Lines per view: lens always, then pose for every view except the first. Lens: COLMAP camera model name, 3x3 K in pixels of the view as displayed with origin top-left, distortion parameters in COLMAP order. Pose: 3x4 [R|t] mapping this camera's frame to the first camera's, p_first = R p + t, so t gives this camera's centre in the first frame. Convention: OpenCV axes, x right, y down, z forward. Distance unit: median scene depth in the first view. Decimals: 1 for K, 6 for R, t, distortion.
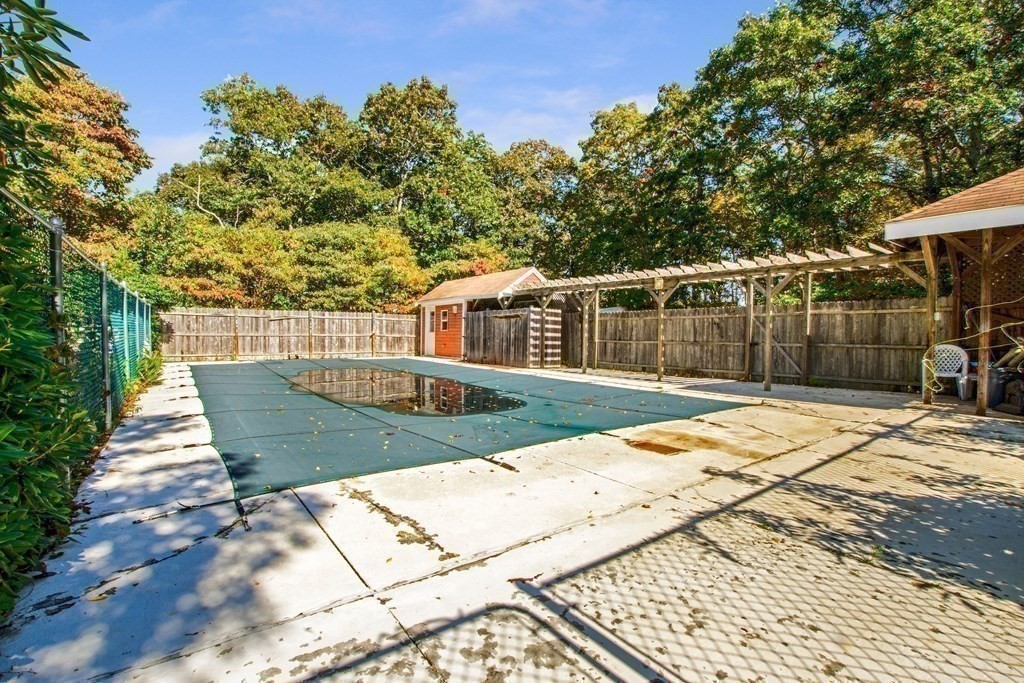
lens RADIAL K [[466.1, 0, 510.8], [0, 466.1, 343.7], [0, 0, 1]] dist [-0.031094, 0.000684]
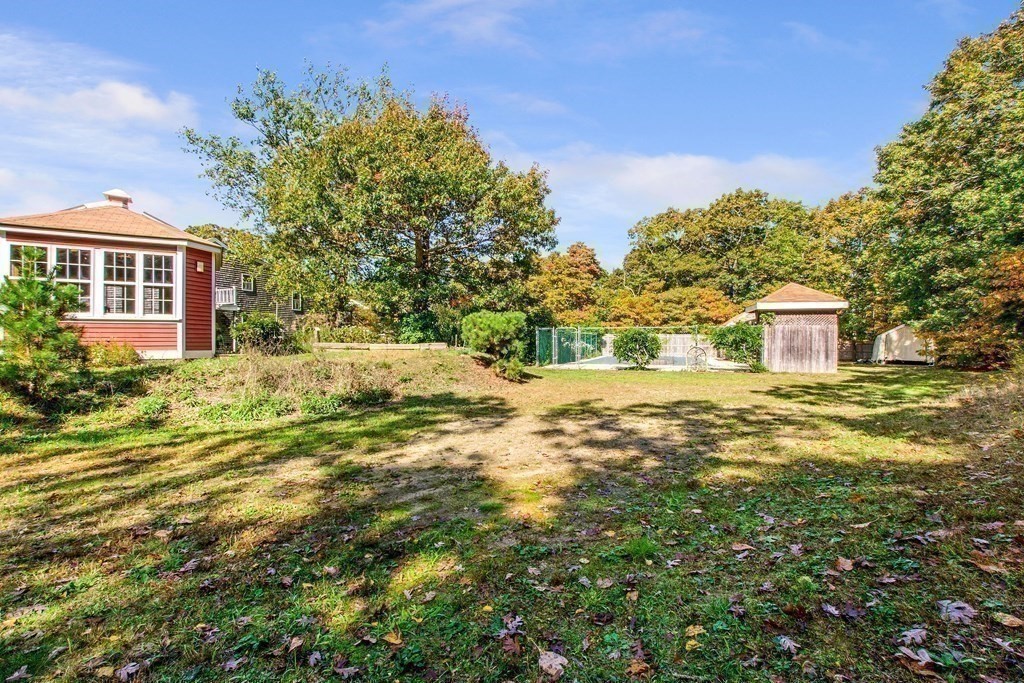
lens RADIAL K [[466.1, 0, 510.8], [0, 466.1, 343.7], [0, 0, 1]] dist [-0.031094, 0.000684]
pose [[0.572739, 0.000082, -0.819738, 0.903394], [-0.020507, 0.999688, -0.014228, 0.017678], [0.819481, 0.024959, 0.572562, -0.770522]]
